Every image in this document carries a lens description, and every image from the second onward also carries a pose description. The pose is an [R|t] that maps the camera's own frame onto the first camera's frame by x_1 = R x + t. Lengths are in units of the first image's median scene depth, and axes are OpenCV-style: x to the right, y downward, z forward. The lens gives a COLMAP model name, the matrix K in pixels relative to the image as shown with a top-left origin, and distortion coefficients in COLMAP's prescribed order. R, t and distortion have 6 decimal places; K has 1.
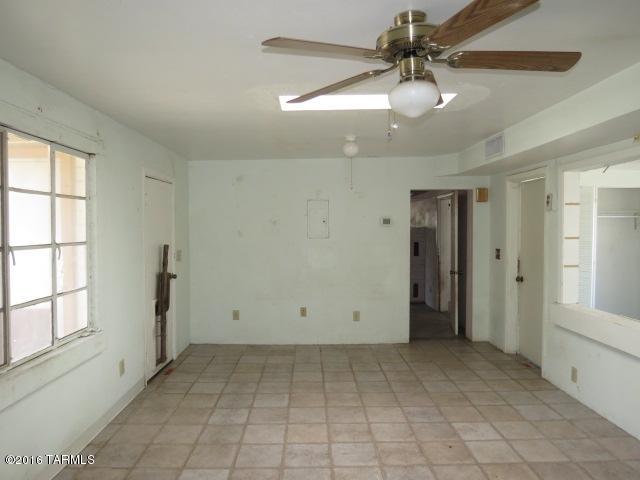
lens RADIAL K [[445.2, 0, 320.0], [0, 445.2, 240.0], [0, 0, 1]] dist [-0.062084, 0.033008]
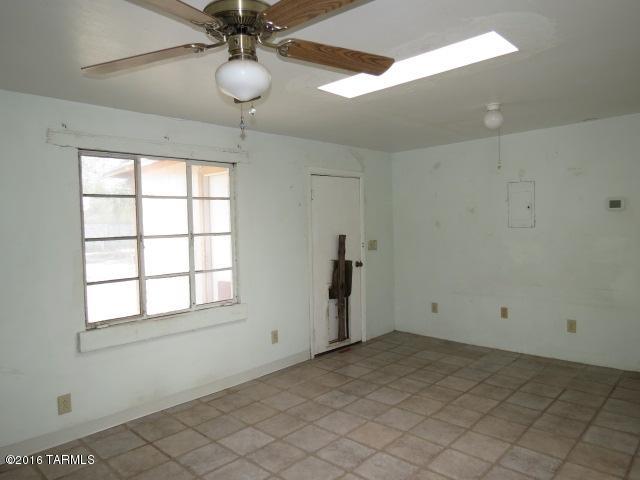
lens RADIAL K [[445.2, 0, 320.0], [0, 445.2, 240.0], [0, 0, 1]] dist [-0.062084, 0.033008]
pose [[0.717317, 0.012900, -0.696627, 0.472460], [0.004480, 0.999723, 0.023127, -0.002285], [0.696732, -0.019710, 0.717060, 0.215747]]
